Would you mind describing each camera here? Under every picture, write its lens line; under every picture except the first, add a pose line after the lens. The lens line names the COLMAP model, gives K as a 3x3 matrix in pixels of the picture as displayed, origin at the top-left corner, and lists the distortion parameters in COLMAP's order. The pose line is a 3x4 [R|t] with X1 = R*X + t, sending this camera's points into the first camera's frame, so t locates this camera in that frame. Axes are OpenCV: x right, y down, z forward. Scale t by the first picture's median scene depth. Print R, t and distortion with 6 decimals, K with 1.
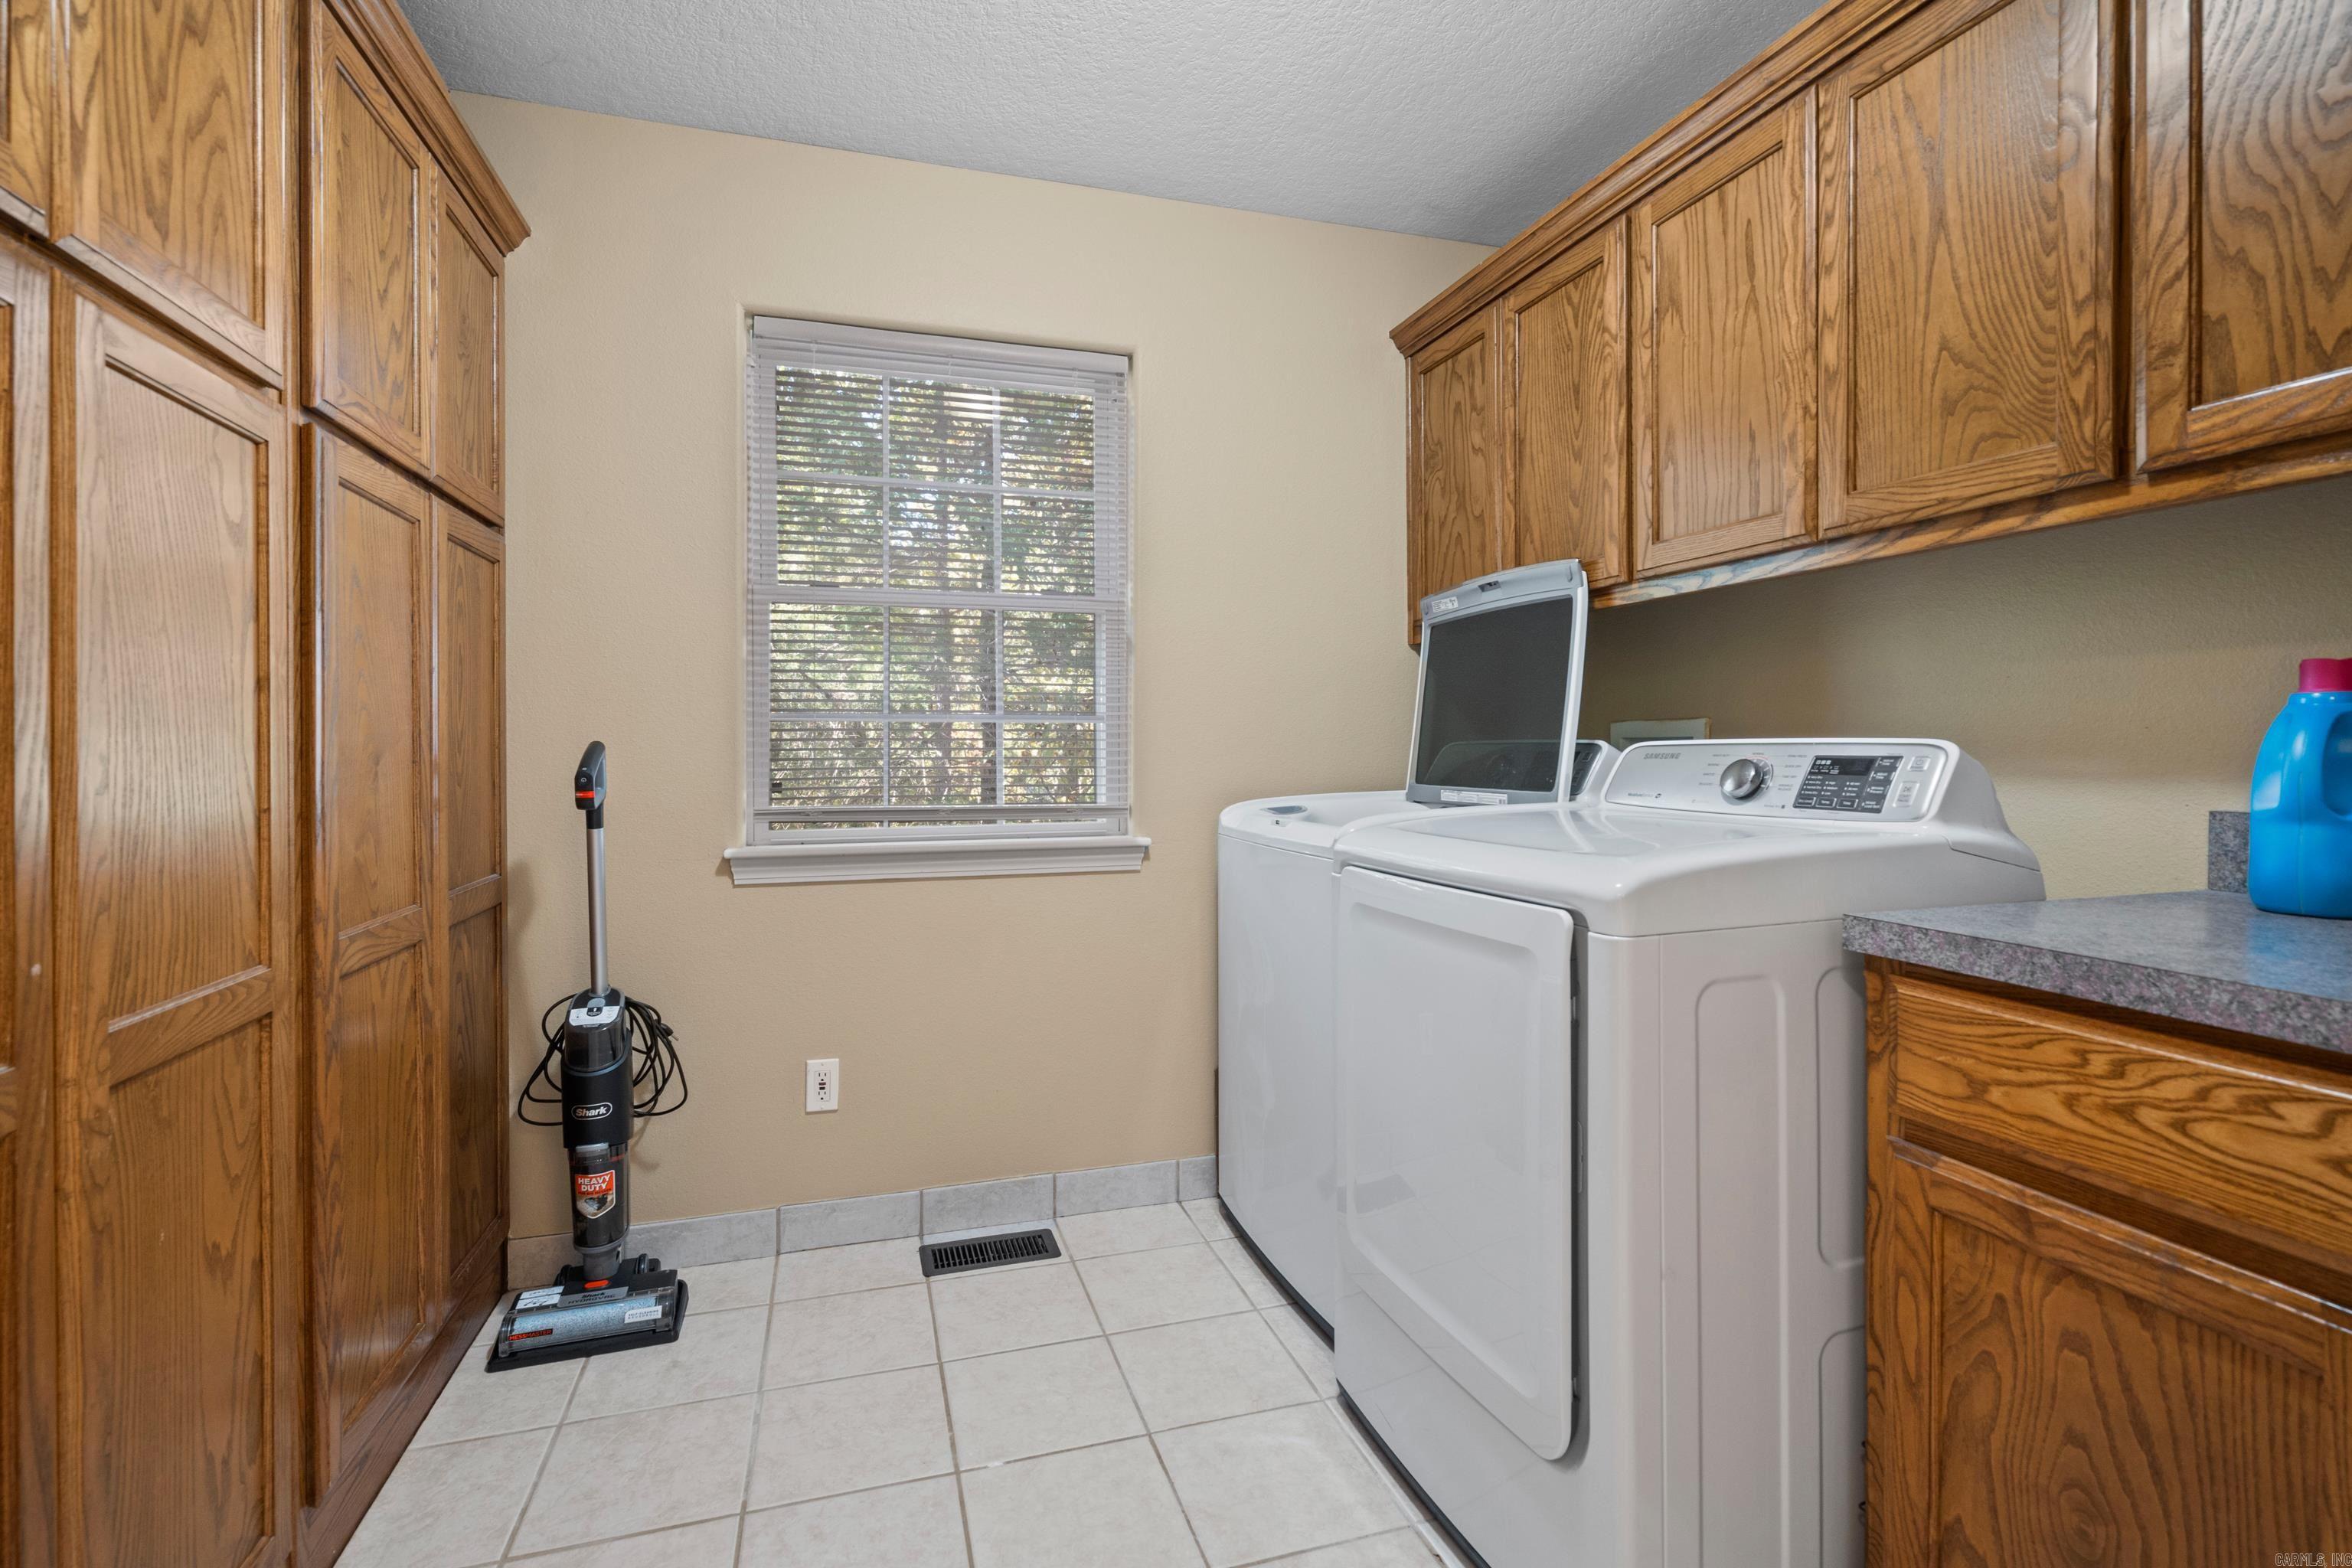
lens RADIAL K [[1072.4, 0, 1176.1], [0, 1072.4, 764.4], [0, 0, 1]] dist [-0.001040, 0.000405]
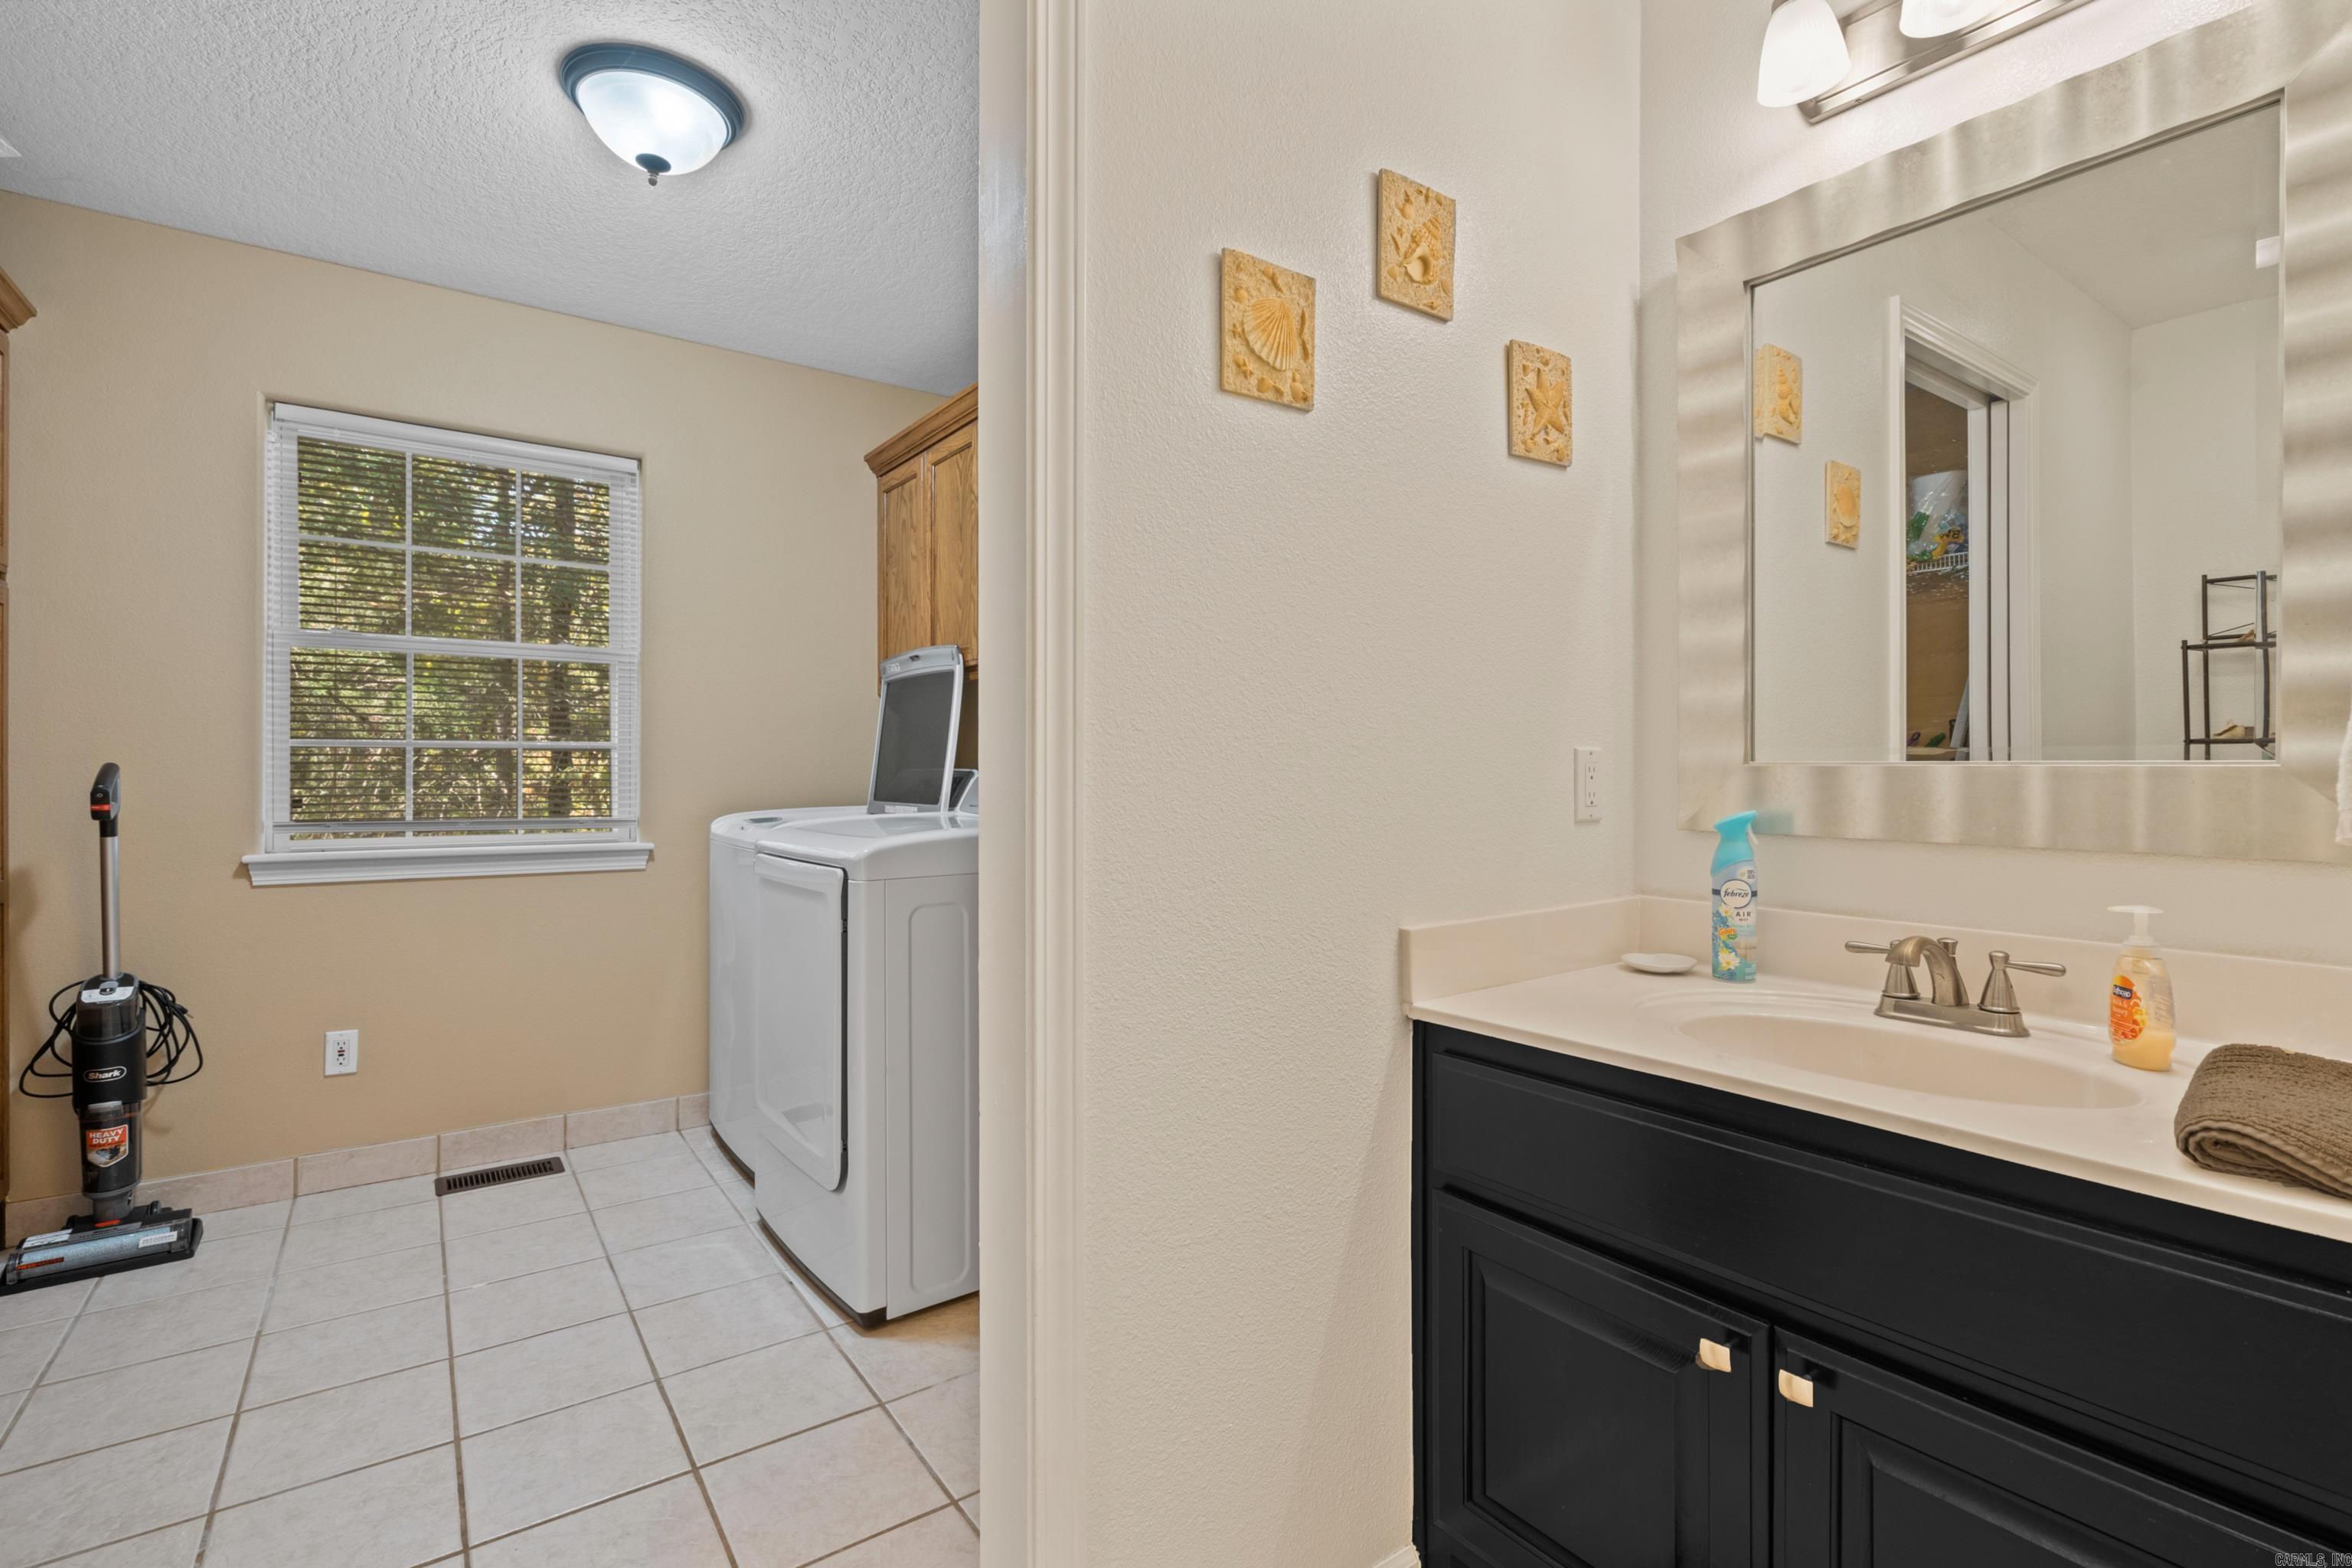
lens RADIAL K [[1072.4, 0, 1174.4], [0, 1072.4, 787.0], [0, 0, 1]] dist [-0.001040, 0.000405]
pose [[0.948915, 0.003789, 0.315508, 0.186842], [-0.002921, 0.999991, -0.003224, 0.005168], [-0.315517, 0.002138, 0.948917, -0.460454]]
